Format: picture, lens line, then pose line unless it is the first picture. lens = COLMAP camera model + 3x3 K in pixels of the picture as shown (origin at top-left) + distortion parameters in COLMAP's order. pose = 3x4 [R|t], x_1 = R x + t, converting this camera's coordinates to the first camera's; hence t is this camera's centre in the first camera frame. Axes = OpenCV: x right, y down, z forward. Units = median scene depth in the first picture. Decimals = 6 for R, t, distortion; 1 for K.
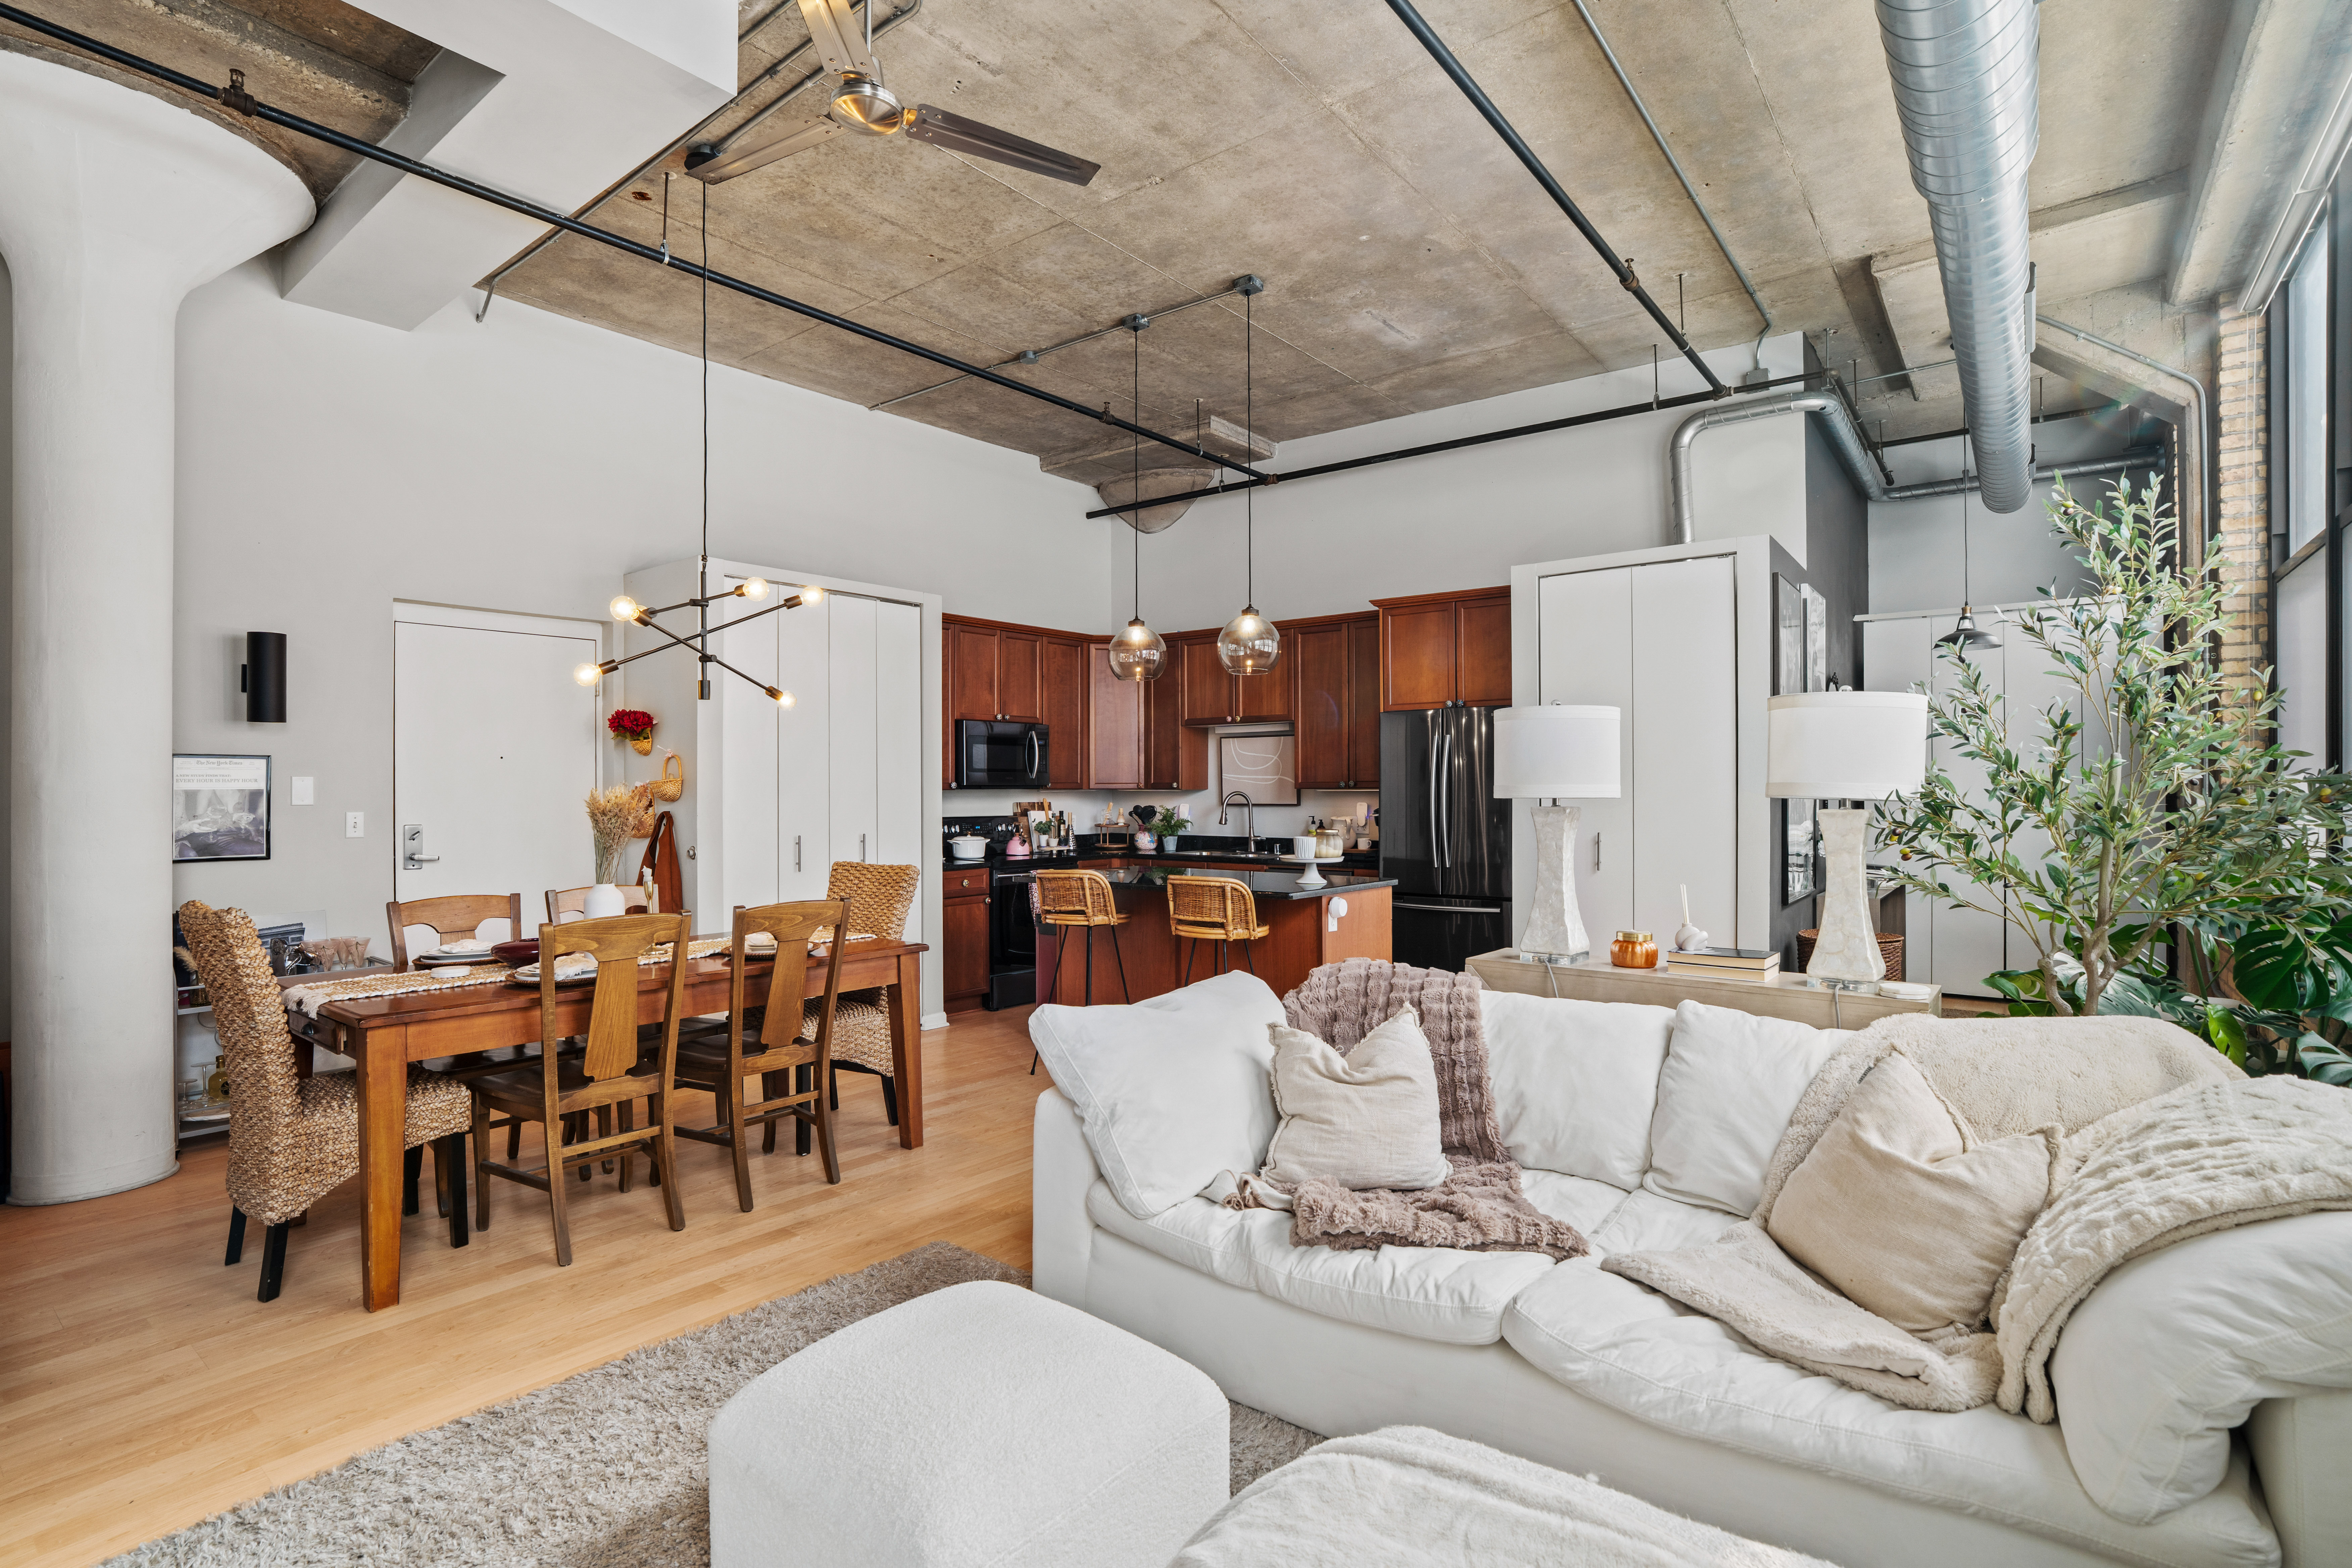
lens RADIAL K [[1131.6, 0, 1169.2], [0, 1131.6, 787.5], [0, 0, 1]] dist [-0.060956, 0.026025]
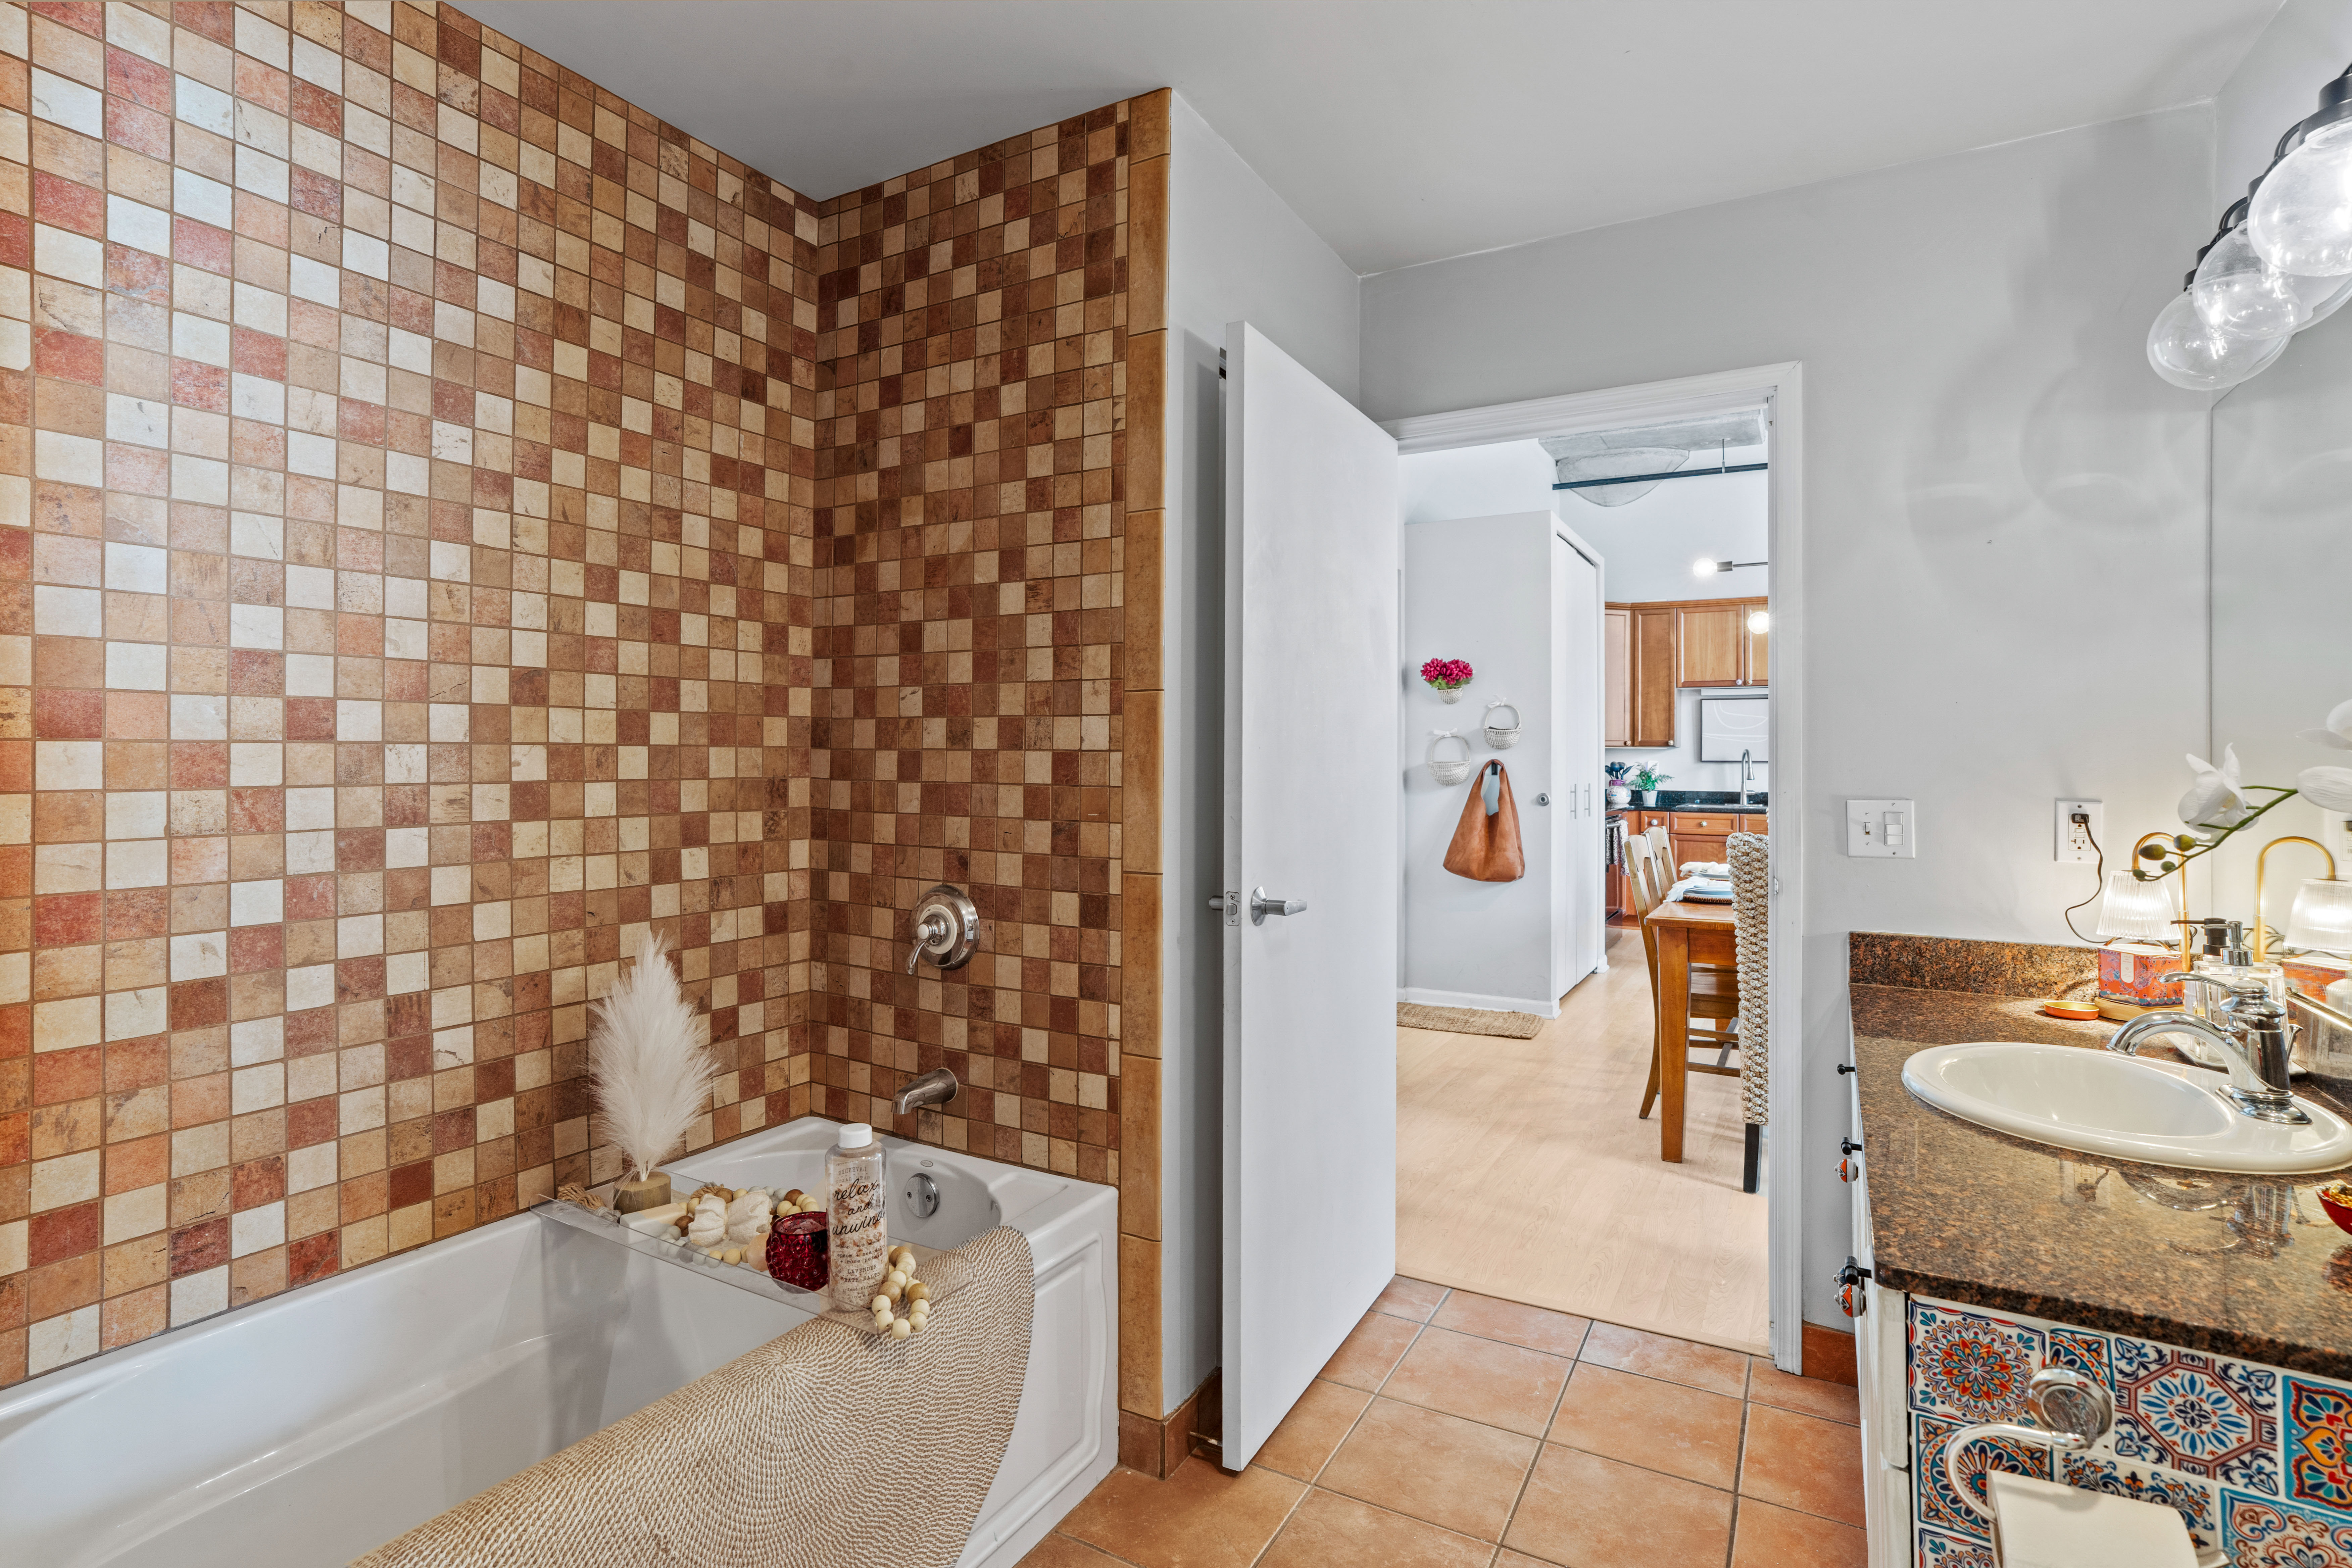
lens RADIAL K [[1108.6, 0, 1172.4], [0, 1108.6, 770.7], [0, 0, 1]] dist [-0.060392, 0.025535]
pose [[0.991866, 0.005756, 0.127154, -0.838922], [-0.007309, 0.999904, 0.011750, 0.022273], [-0.127075, -0.012584, 0.991813, 0.037400]]
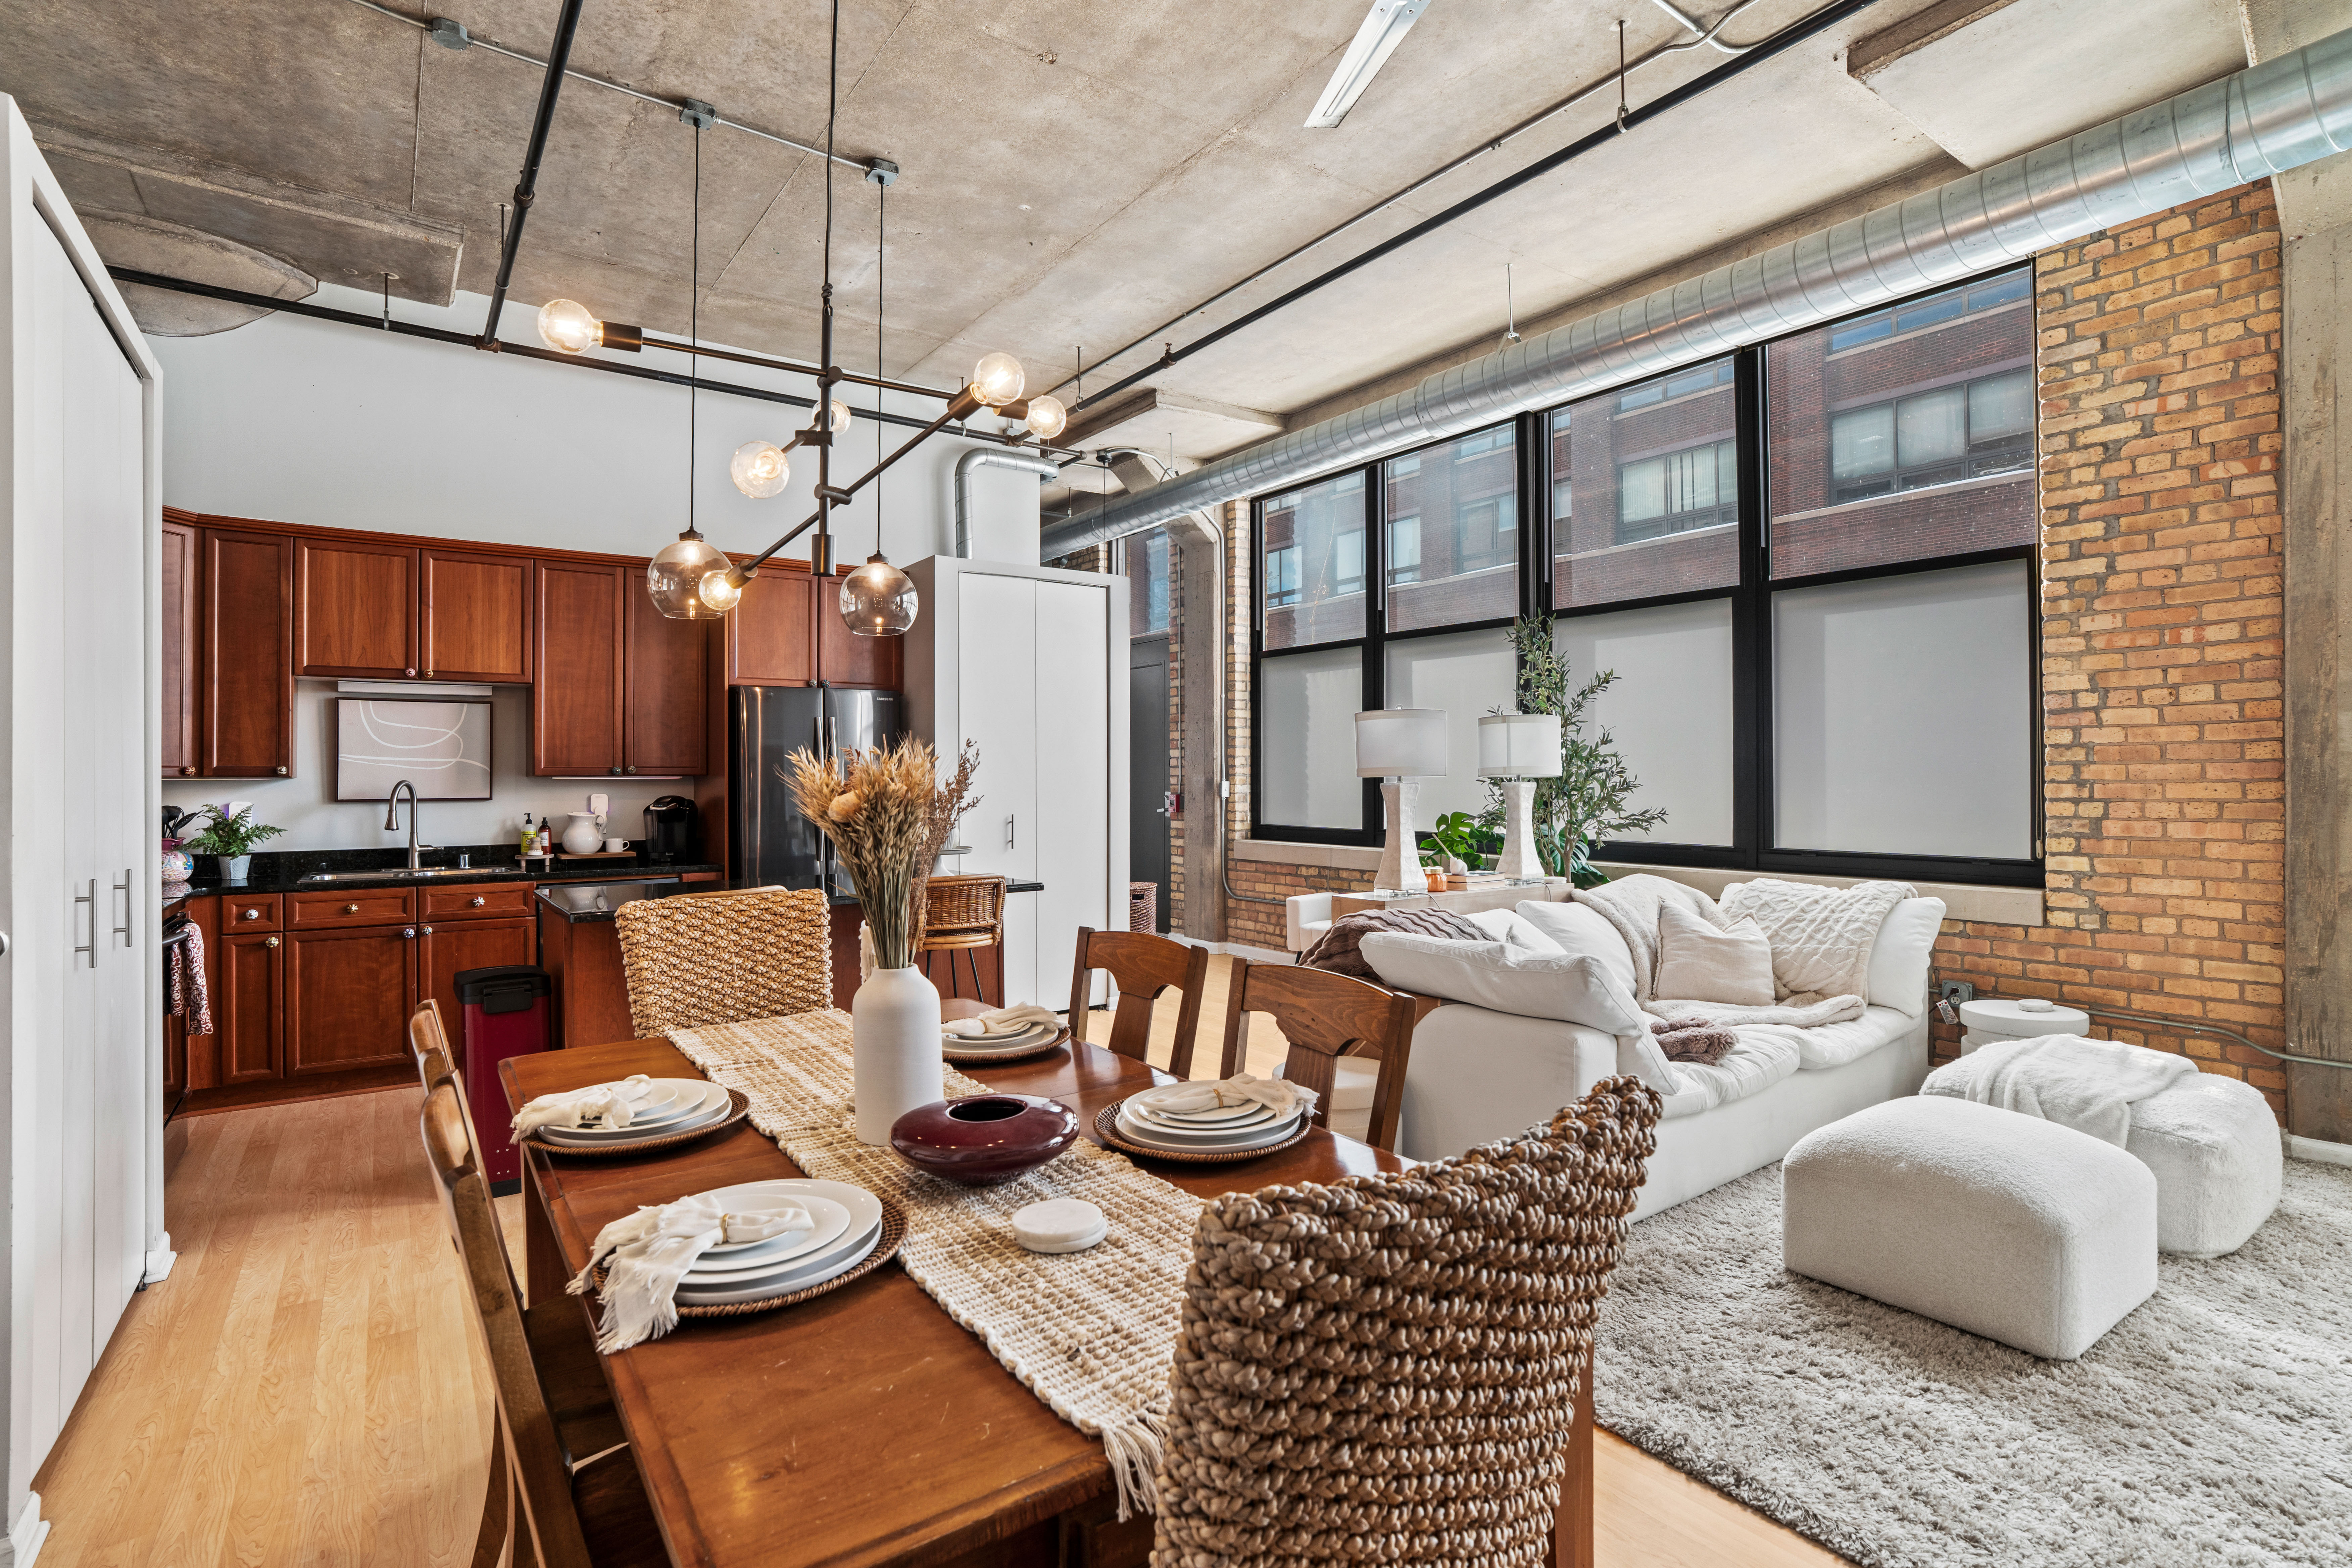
lens RADIAL K [[1108.6, 0, 1172.4], [0, 1108.6, 770.7], [0, 0, 1]] dist [-0.060392, 0.025535]
pose [[0.263799, 0.009967, 0.964526, -0.605442], [0.003922, 0.999927, -0.011405, 0.009604], [-0.964570, 0.006792, 0.263741, 0.533215]]
